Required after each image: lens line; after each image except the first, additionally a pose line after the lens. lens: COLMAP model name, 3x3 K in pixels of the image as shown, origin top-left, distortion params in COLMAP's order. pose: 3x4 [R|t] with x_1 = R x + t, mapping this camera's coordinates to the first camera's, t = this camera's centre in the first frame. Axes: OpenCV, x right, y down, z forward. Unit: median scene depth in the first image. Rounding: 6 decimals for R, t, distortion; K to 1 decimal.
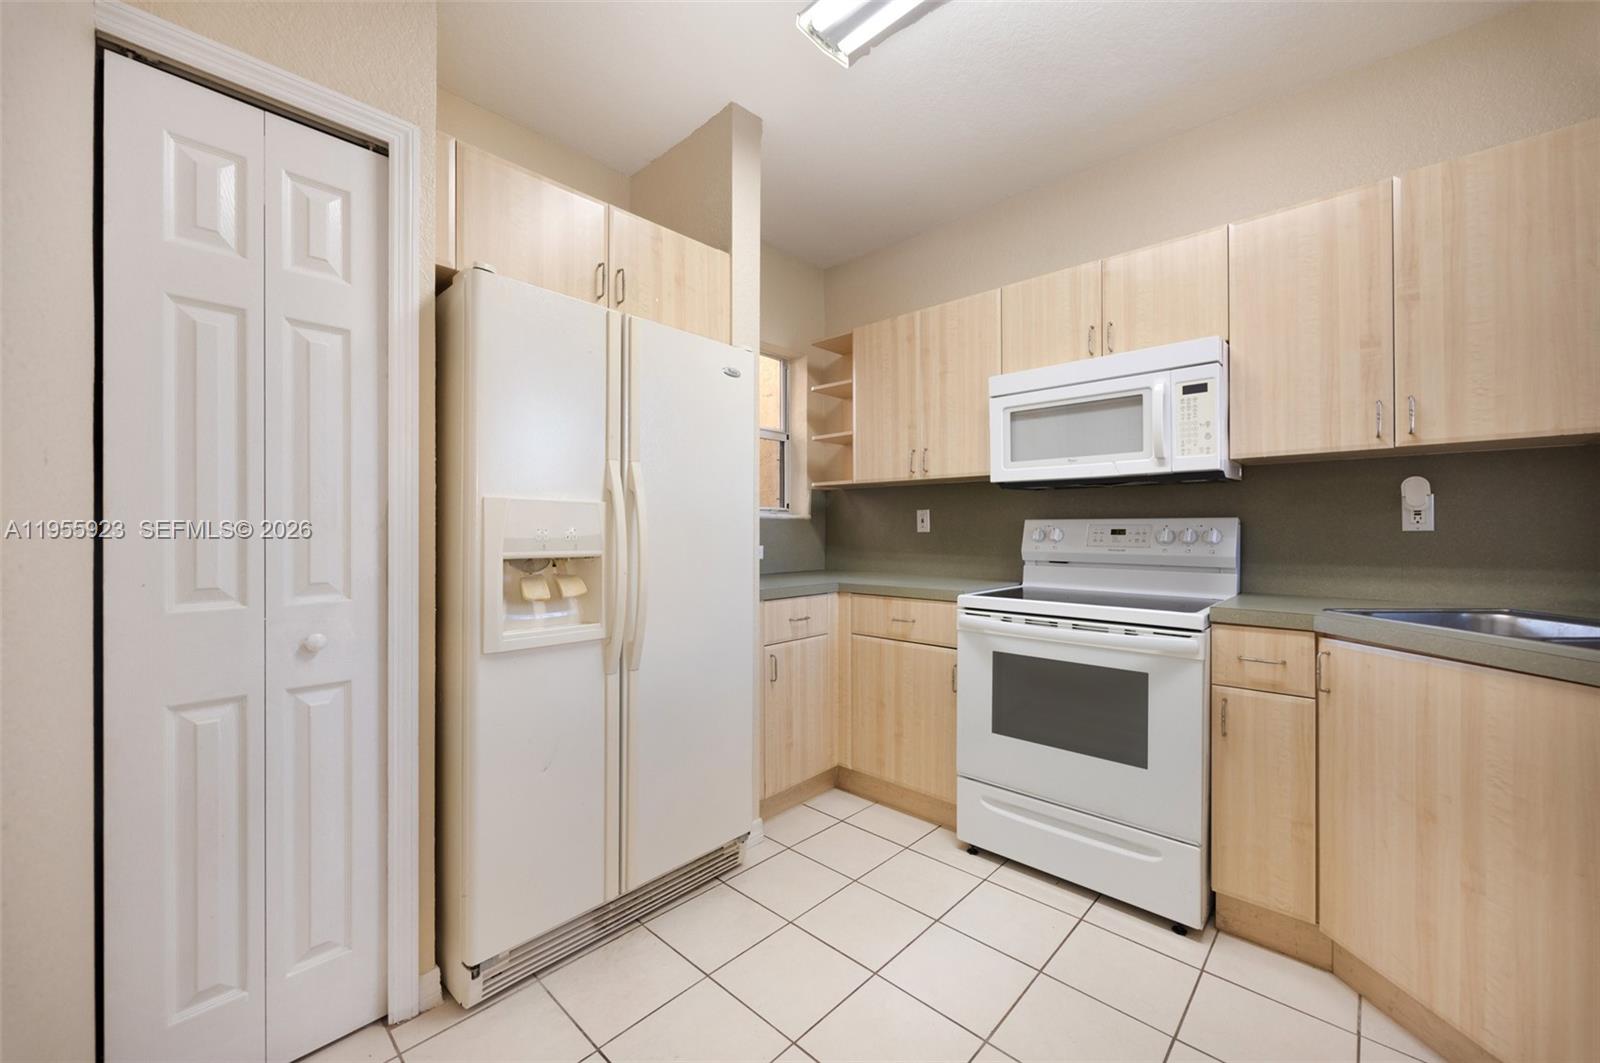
lens RADIAL K [[625.2, 0, 796.5], [0, 625.2, 529.1], [0, 0, 1]] dist [-0.001713, 0.000791]
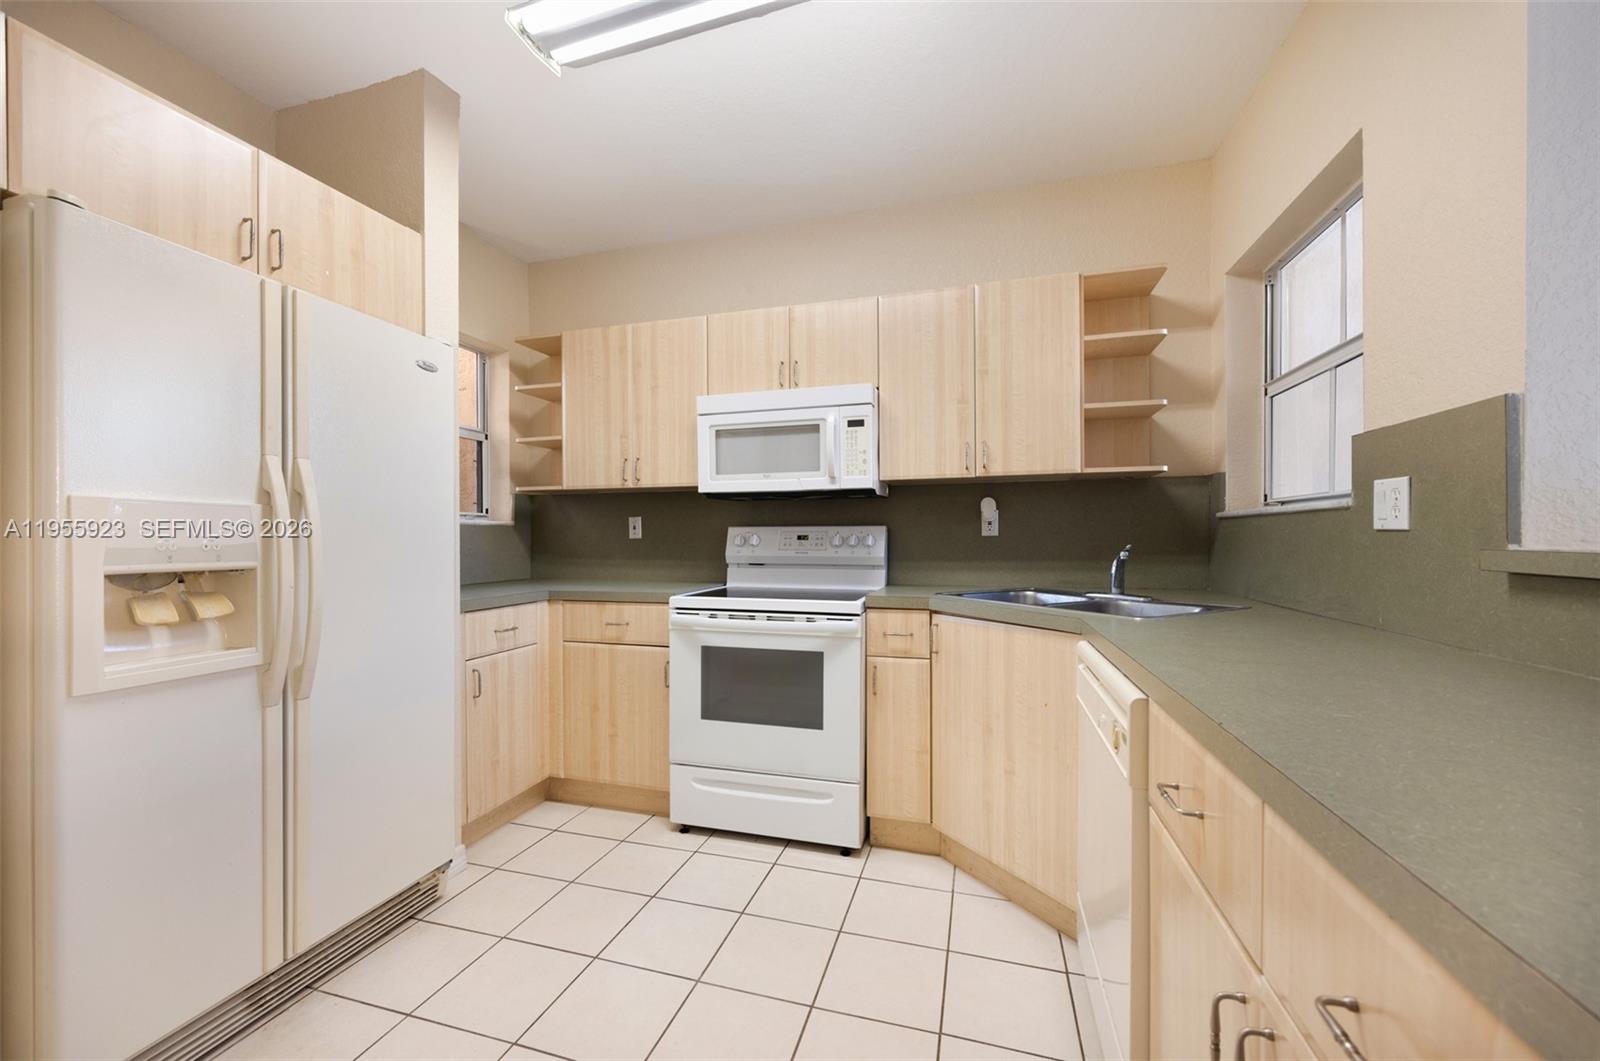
lens RADIAL K [[625.2, 0, 802.3], [0, 625.2, 540.4], [0, 0, 1]] dist [-0.001713, 0.000791]
pose [[0.892336, -0.006200, 0.451330, -0.027493], [0.002754, 0.999962, 0.008293, 0.000394], [-0.451364, -0.006157, 0.892319, -0.073941]]
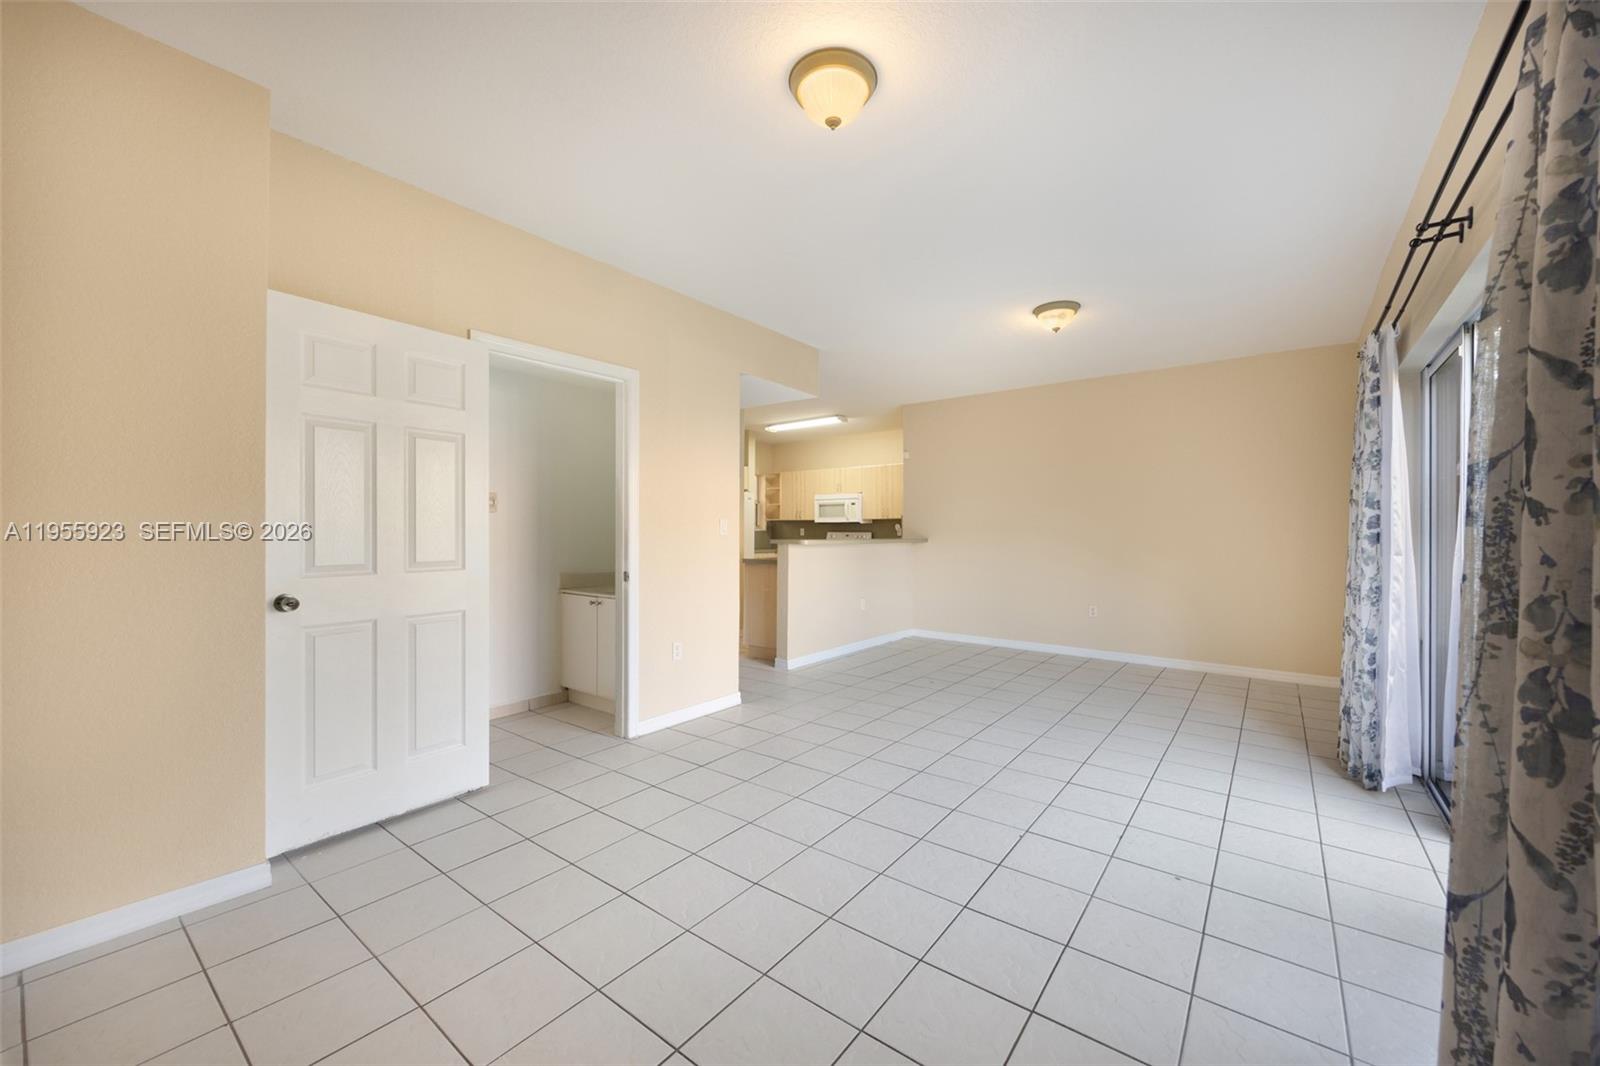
lens RADIAL K [[625.2, 0, 799.1], [0, 625.2, 526.7], [0, 0, 1]] dist [-0.001713, 0.000791]
pose [[0.996085, 0.009280, 0.087914, -0.145406], [-0.008177, 0.999883, -0.012898, 0.002082], [-0.088024, 0.012129, 0.996045, -3.398817]]
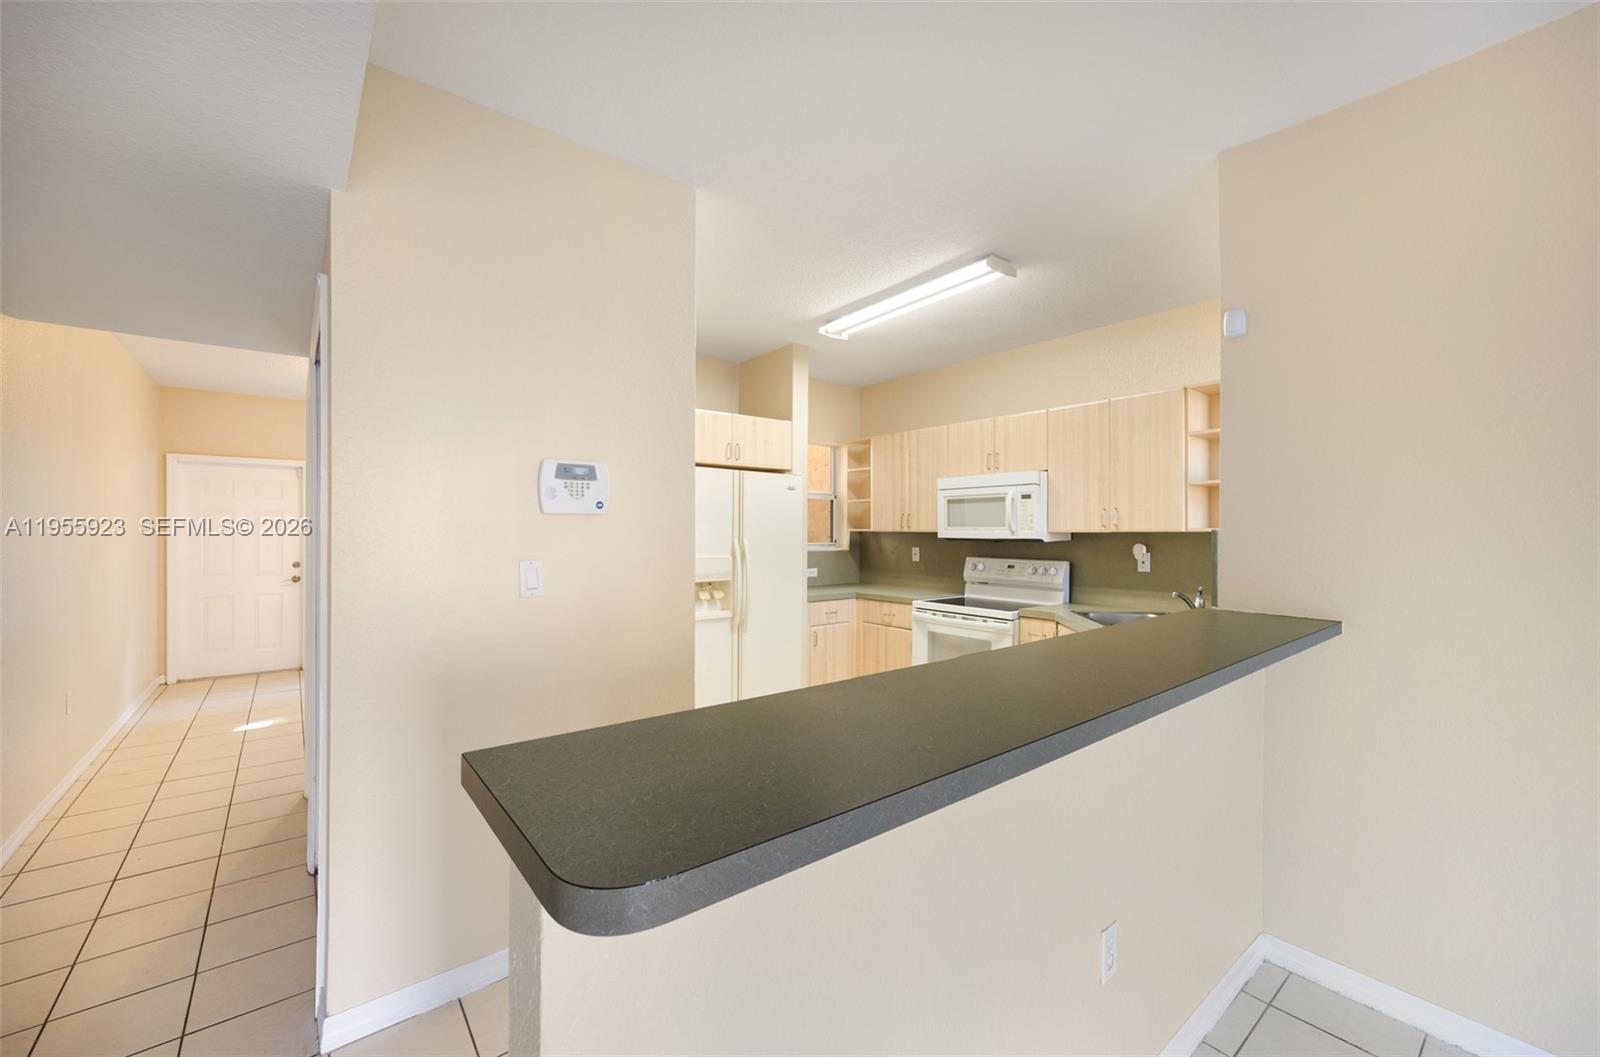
lens RADIAL K [[629.8, 0, 797.3], [0, 629.8, 531.9], [0, 0, 1]] dist [0.001530, 0.000471]
pose [[0.989319, 0.002482, -0.145742, 0.214648], [-0.002162, 0.999995, 0.002352, -0.115314], [0.145747, -0.002012, 0.989320, -1.010350]]
